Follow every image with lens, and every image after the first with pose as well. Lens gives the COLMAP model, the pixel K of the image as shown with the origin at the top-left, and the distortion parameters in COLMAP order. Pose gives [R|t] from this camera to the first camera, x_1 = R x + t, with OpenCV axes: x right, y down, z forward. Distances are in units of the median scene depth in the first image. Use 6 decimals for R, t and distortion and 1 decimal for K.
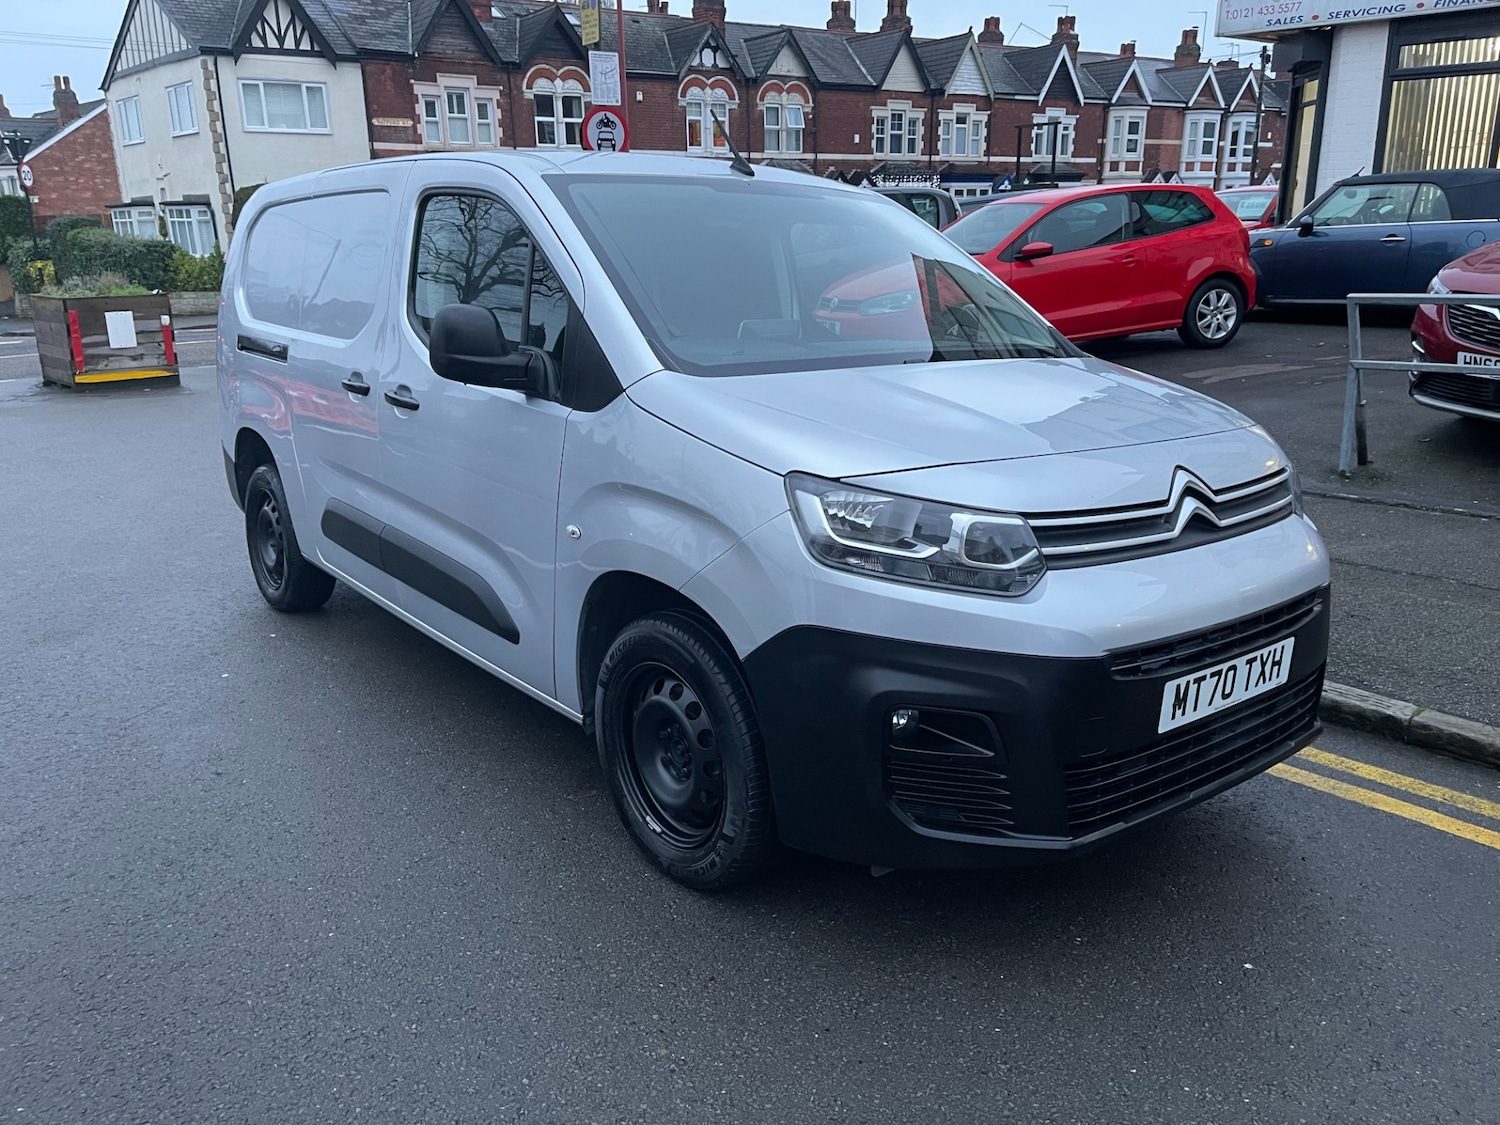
lens RADIAL K [[1116.1, 0, 755.5], [0, 1116.1, 571.6], [0, 0, 1]] dist [0.084317, -0.111434]
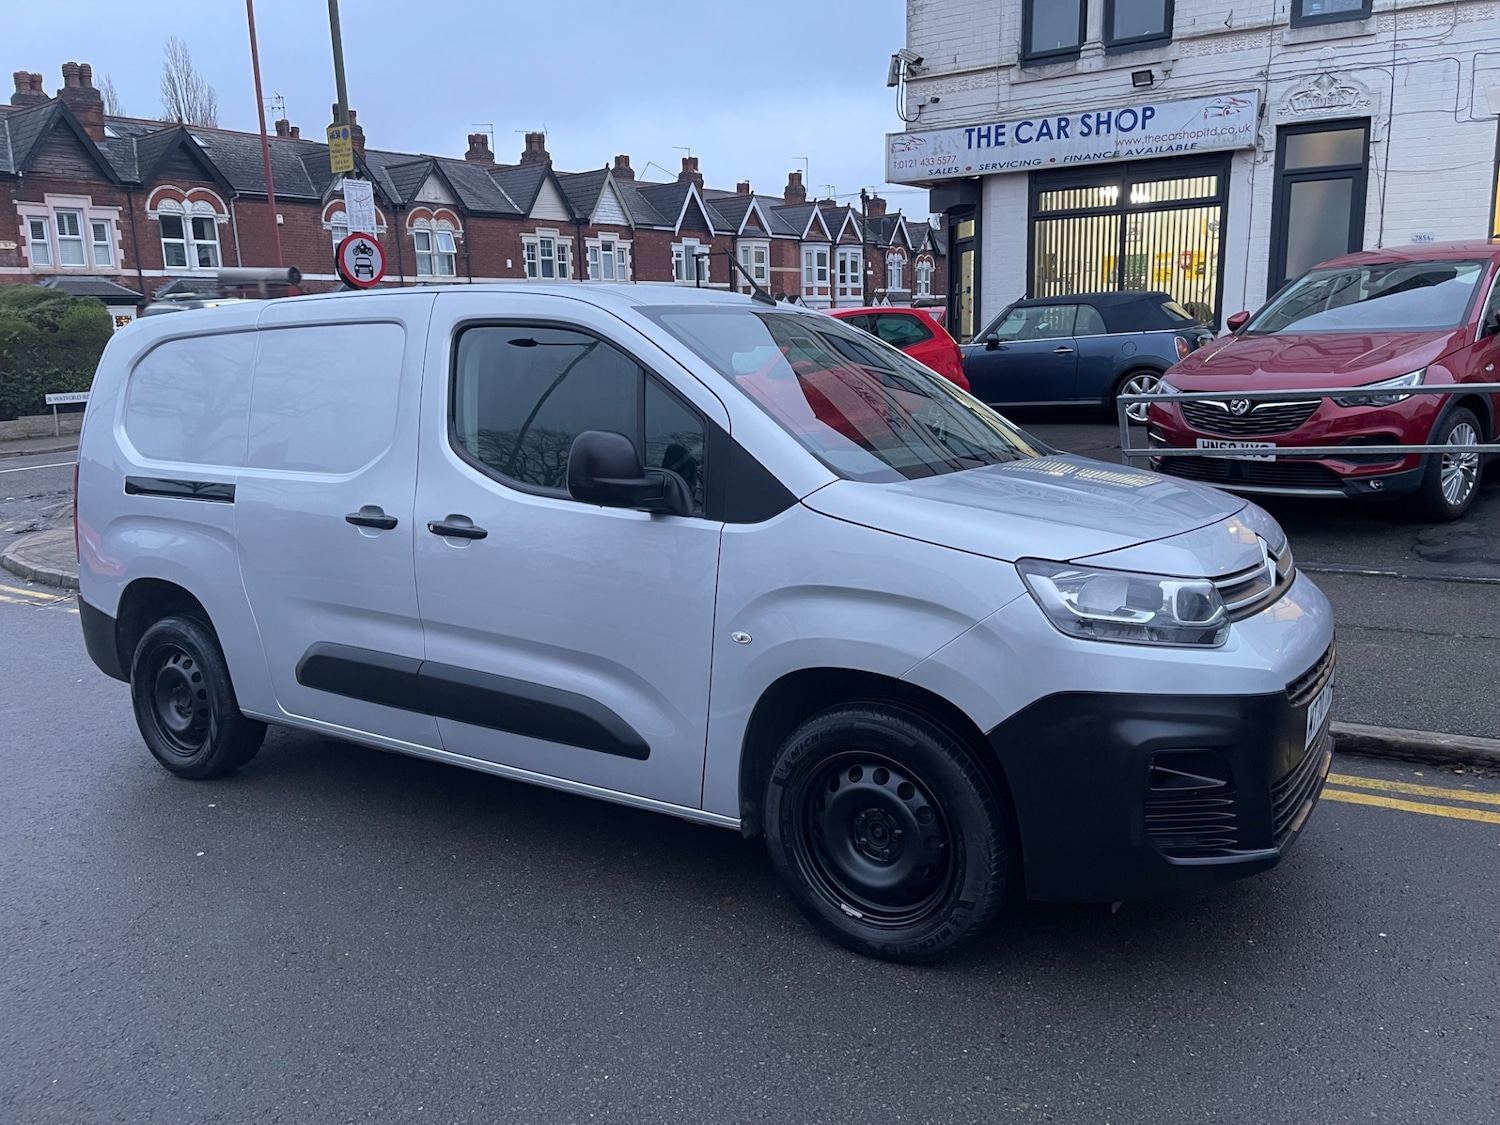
lens RADIAL K [[1116.1, 0, 761.5], [0, 1116.1, 553.7], [0, 0, 1]] dist [0.079299, -0.106725]
pose [[0.948674, -0.075439, 0.307126, -0.102497], [0.109722, 0.989324, -0.095911, -0.002487], [-0.296612, 0.124687, 0.946823, -0.000436]]
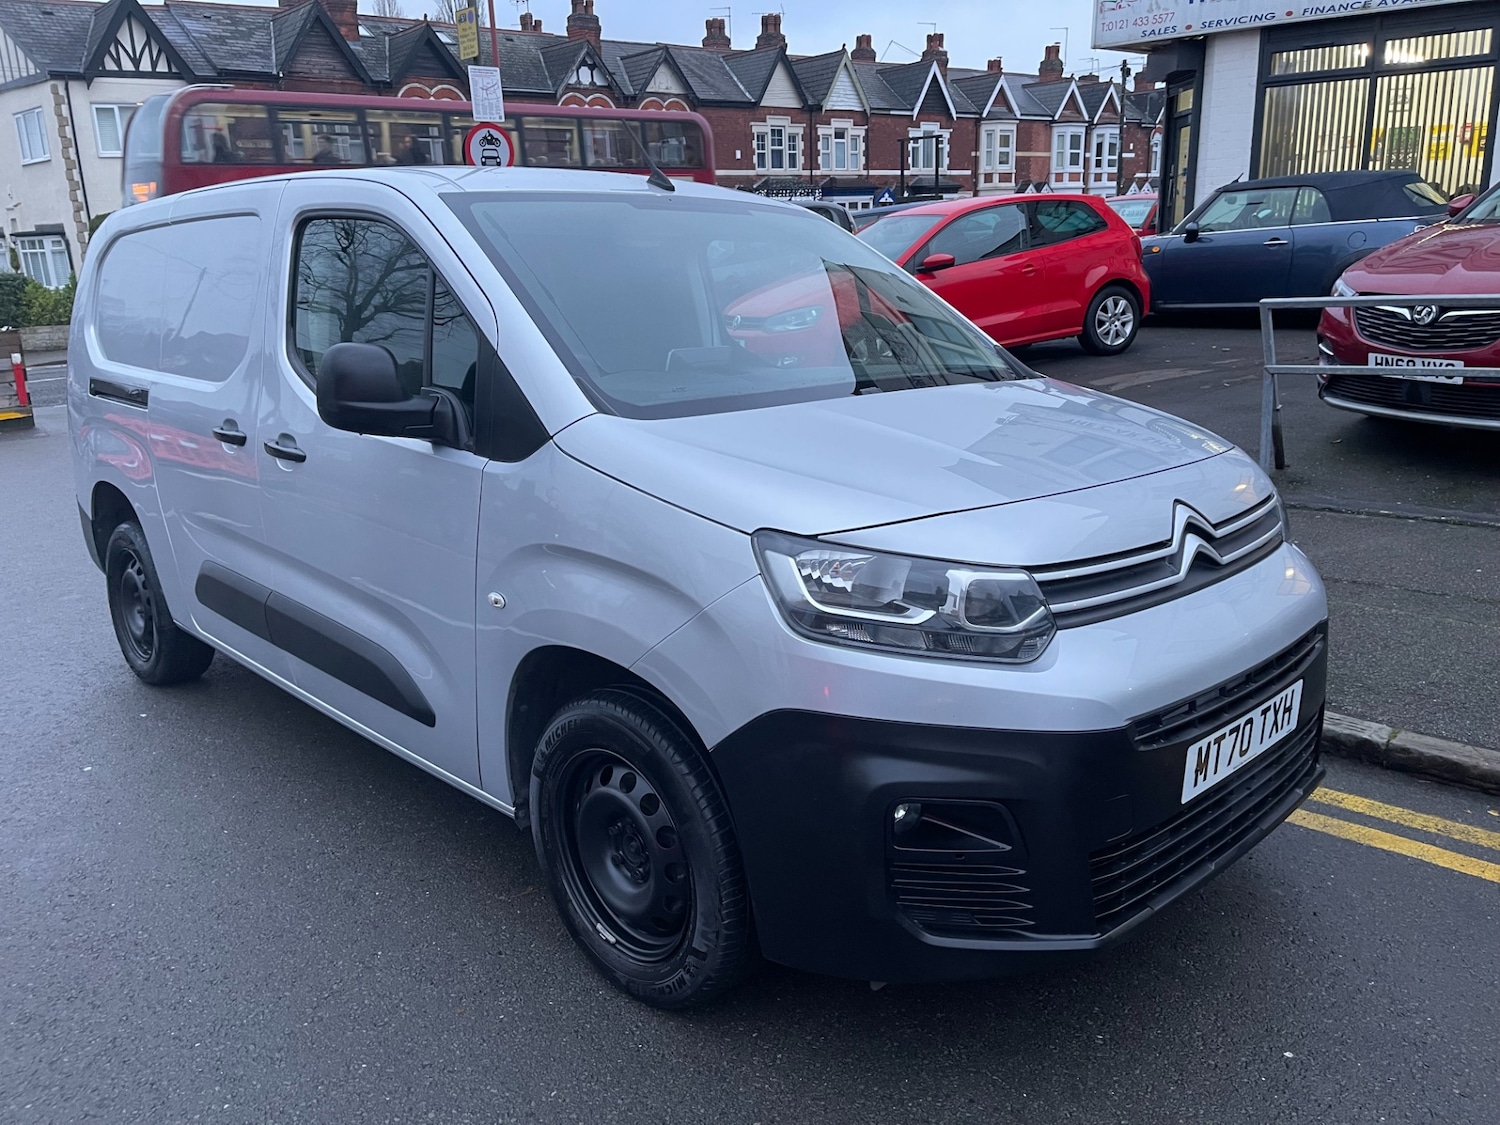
lens RADIAL K [[1116.6, 0, 755.3], [0, 1116.6, 562.8], [0, 0, 1]] dist [0.082713, -0.111694]
pose [[0.994838, -0.047876, 0.089474, -0.008850], [0.049627, 0.998616, -0.017442, -0.008774], [-0.088515, 0.021792, 0.995836, 0.025921]]
